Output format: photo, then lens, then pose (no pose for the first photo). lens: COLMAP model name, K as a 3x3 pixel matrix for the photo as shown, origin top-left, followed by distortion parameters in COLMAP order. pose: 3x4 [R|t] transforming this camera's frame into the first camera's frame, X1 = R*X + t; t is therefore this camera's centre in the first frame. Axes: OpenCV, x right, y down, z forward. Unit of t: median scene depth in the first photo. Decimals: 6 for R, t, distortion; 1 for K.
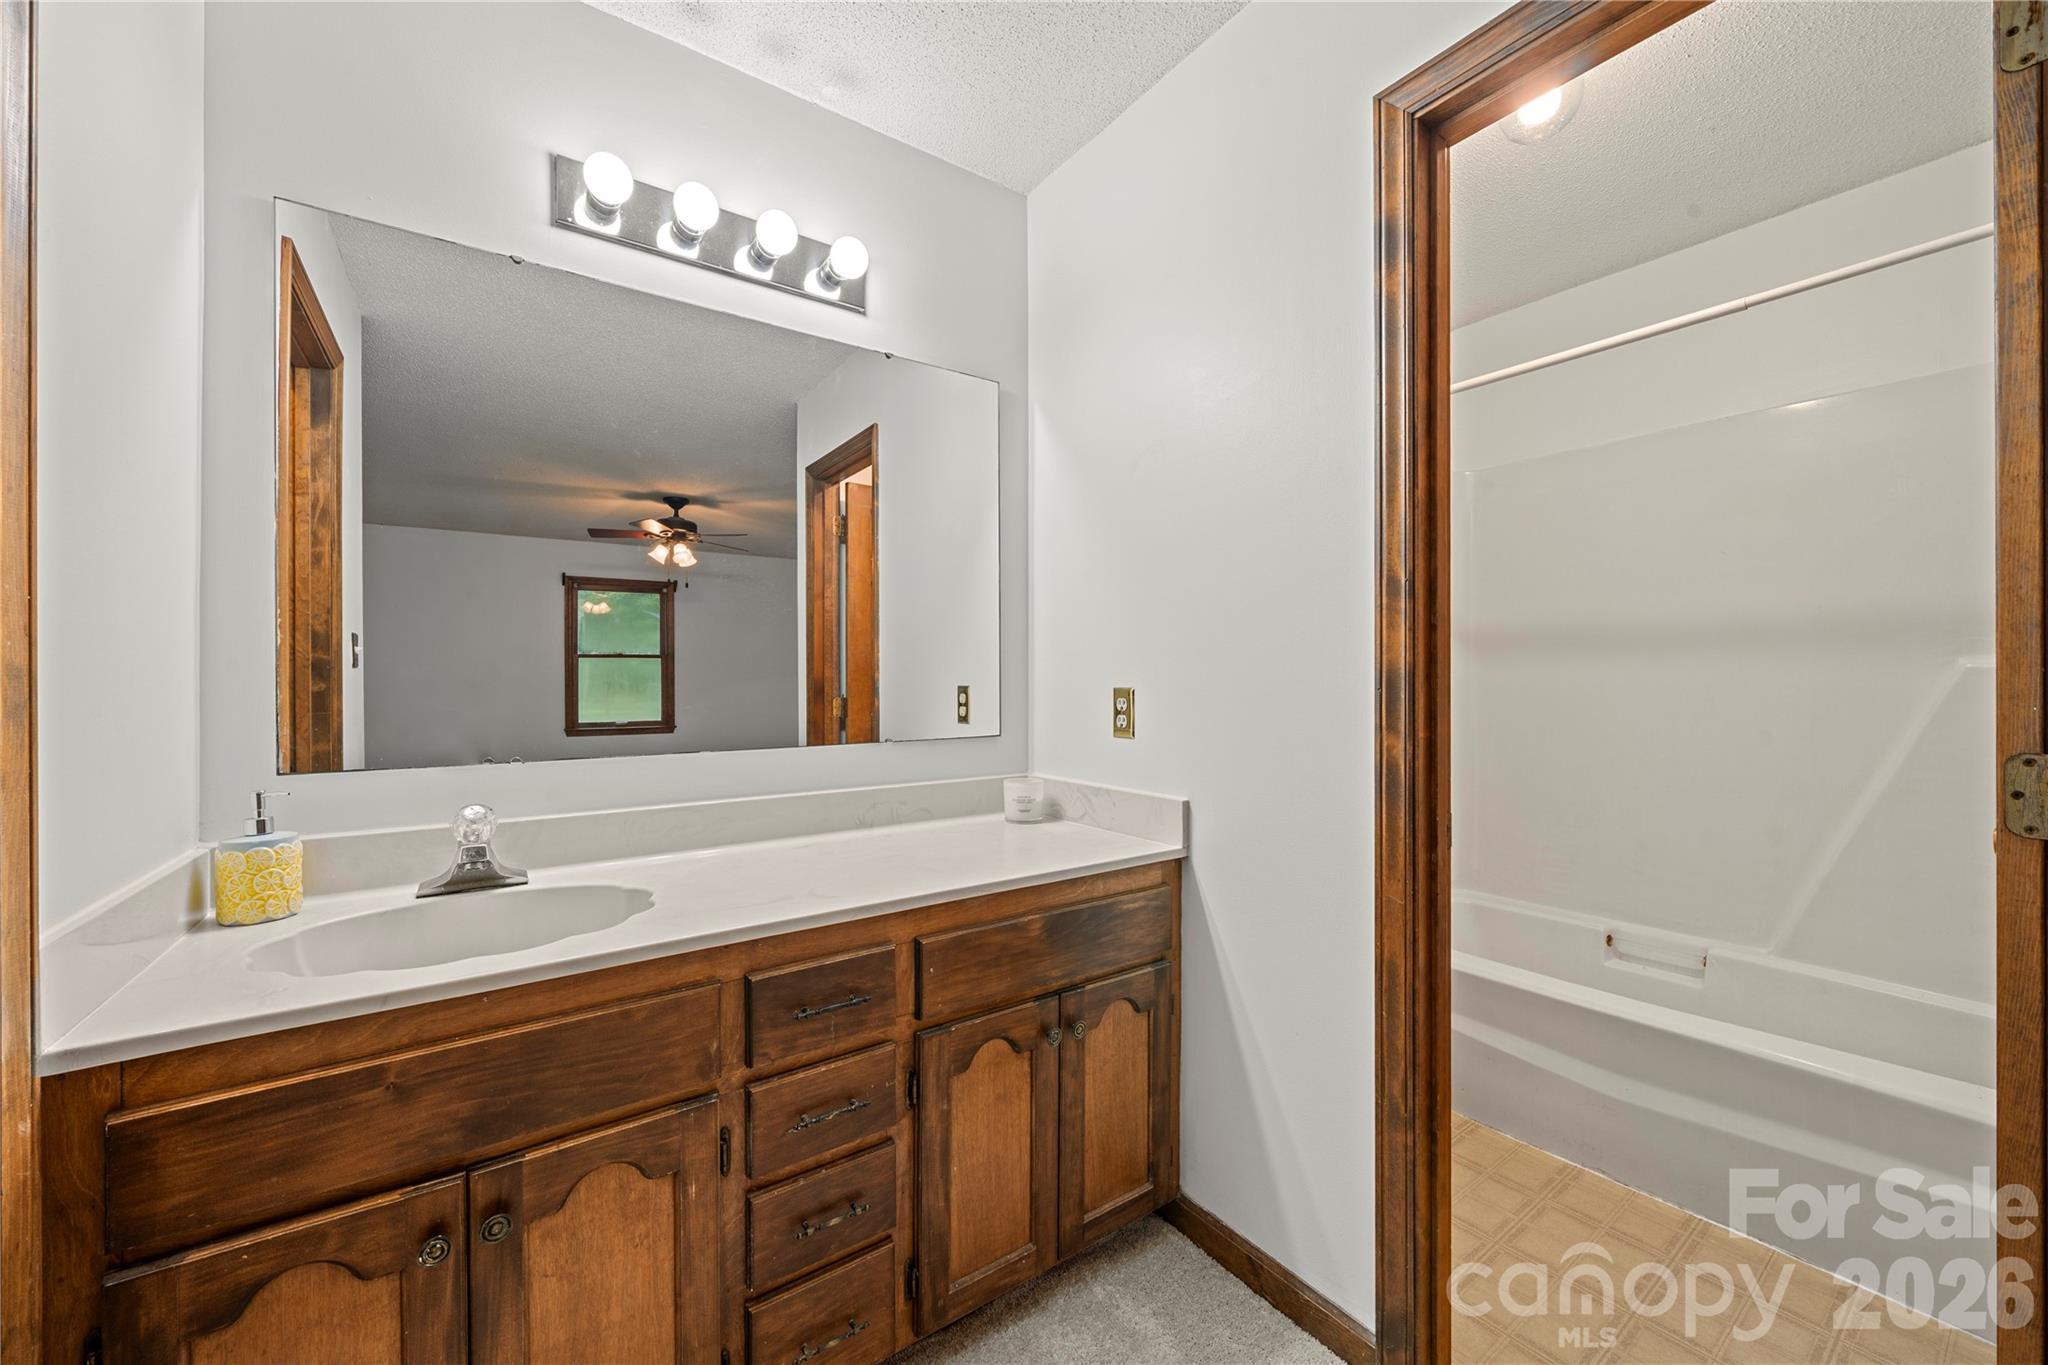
lens RADIAL K [[772.7, 0, 1016.8], [0, 772.7, 687.5], [0, 0, 1]] dist [-0.000246, -0.000099]
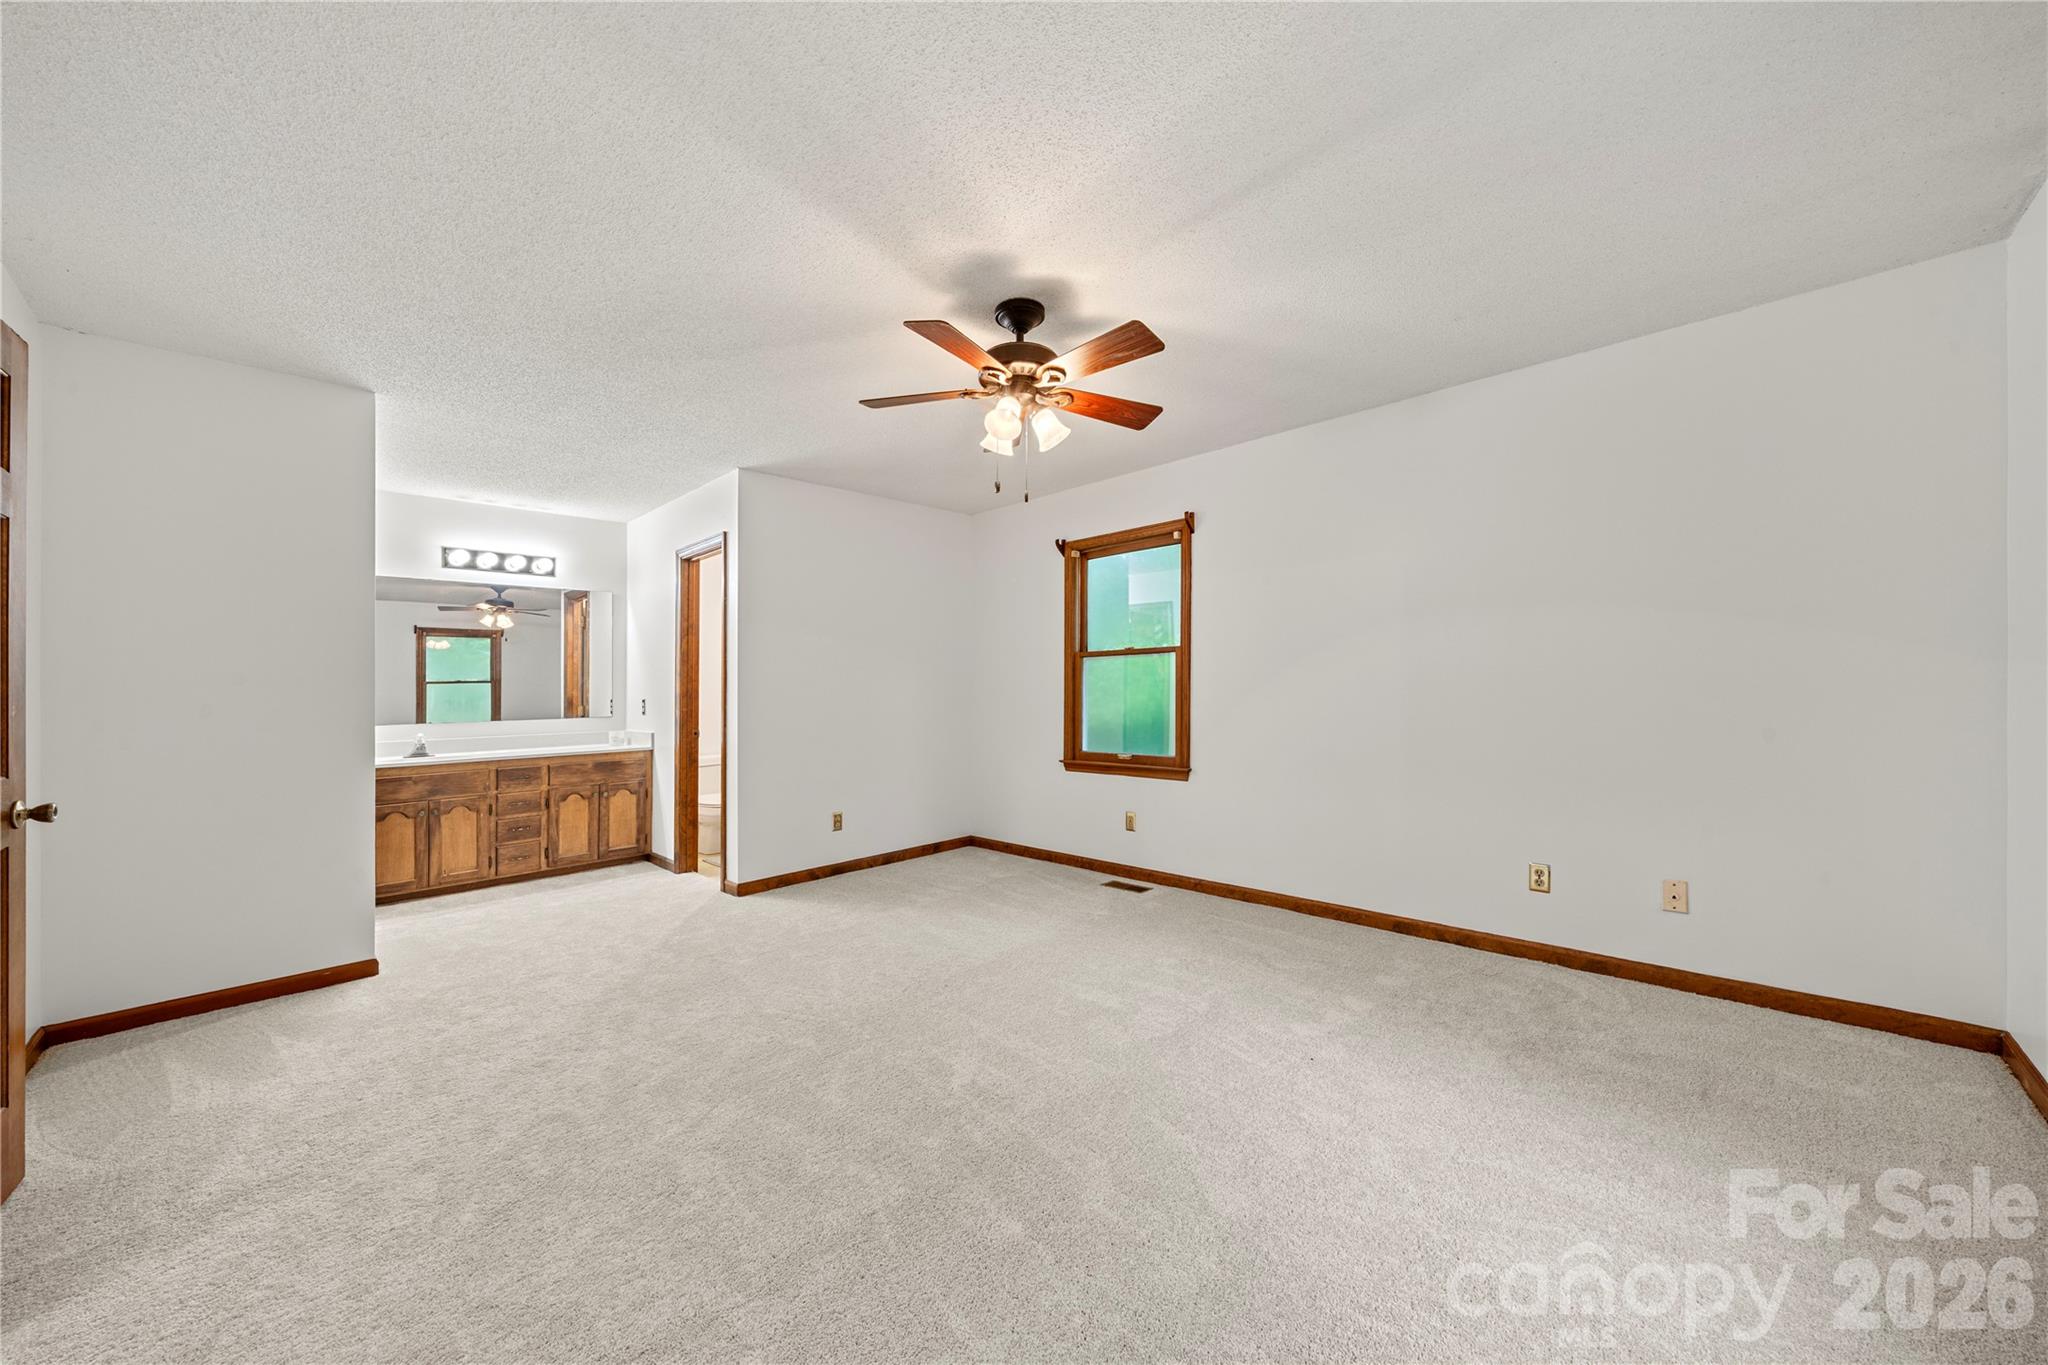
lens RADIAL K [[744.1, 0, 1023.3], [0, 744.1, 668.6], [0, 0, 1]] dist [0.000166, -0.000011]
pose [[0.984010, -0.011292, 0.177756, 1.425462], [0.018246, 0.999129, -0.037536, 0.024551], [-0.177177, 0.040179, 0.983358, -2.853967]]
